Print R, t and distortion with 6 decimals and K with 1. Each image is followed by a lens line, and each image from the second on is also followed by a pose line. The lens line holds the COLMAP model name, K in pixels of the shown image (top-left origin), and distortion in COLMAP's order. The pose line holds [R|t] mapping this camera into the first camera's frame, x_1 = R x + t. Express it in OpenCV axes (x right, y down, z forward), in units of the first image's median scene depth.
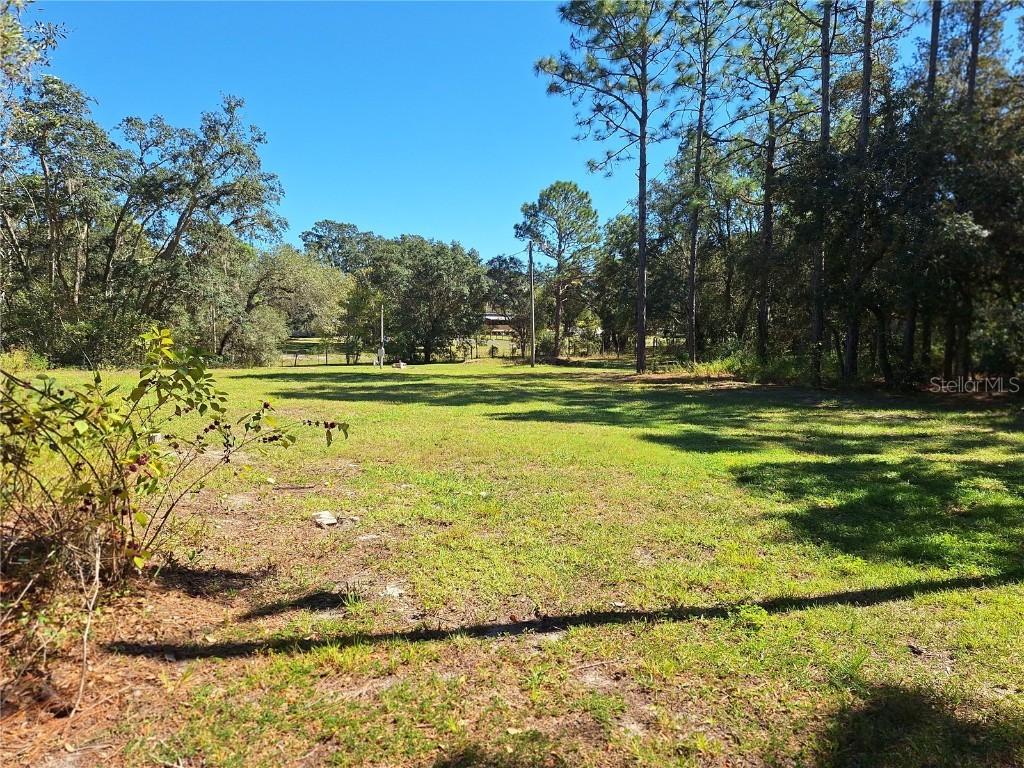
lens RADIAL K [[709.1, 0, 503.0], [0, 709.1, 381.0], [0, 0, 1]] dist [0.091967, -0.119908]
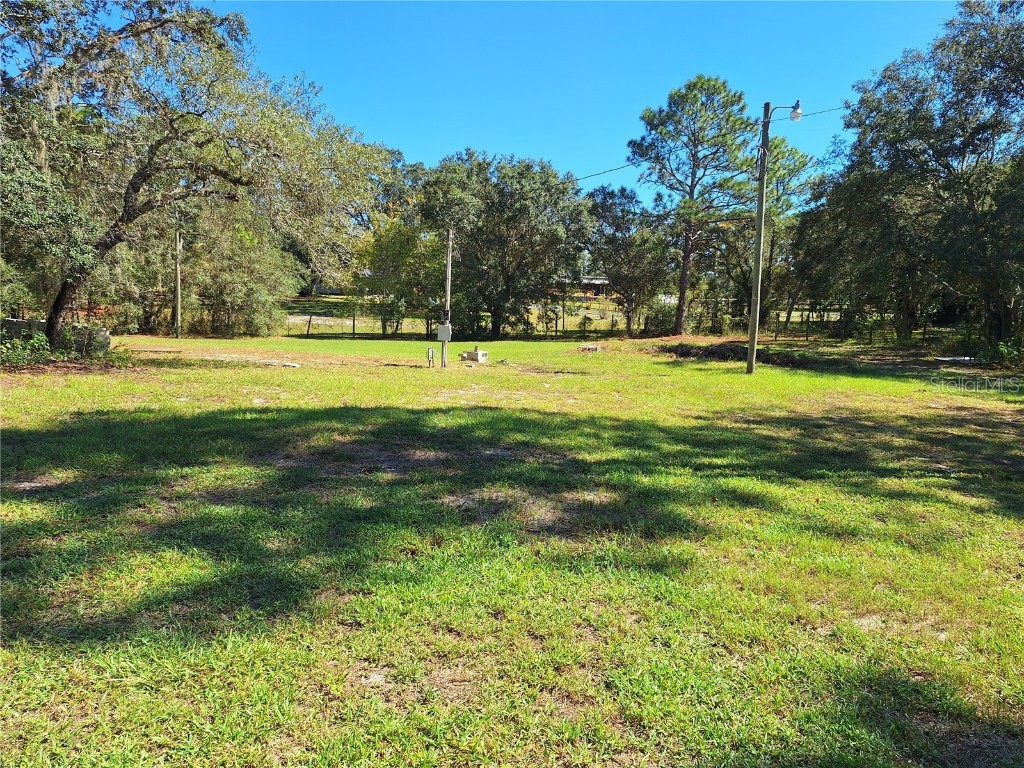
lens RADIAL K [[709.1, 0, 503.0], [0, 709.1, 381.0], [0, 0, 1]] dist [0.091967, -0.119908]
pose [[0.997586, 0.043129, -0.054418, -0.058563], [-0.040378, 0.997899, 0.050671, -0.018095], [0.056489, -0.048352, 0.997232, 0.295363]]
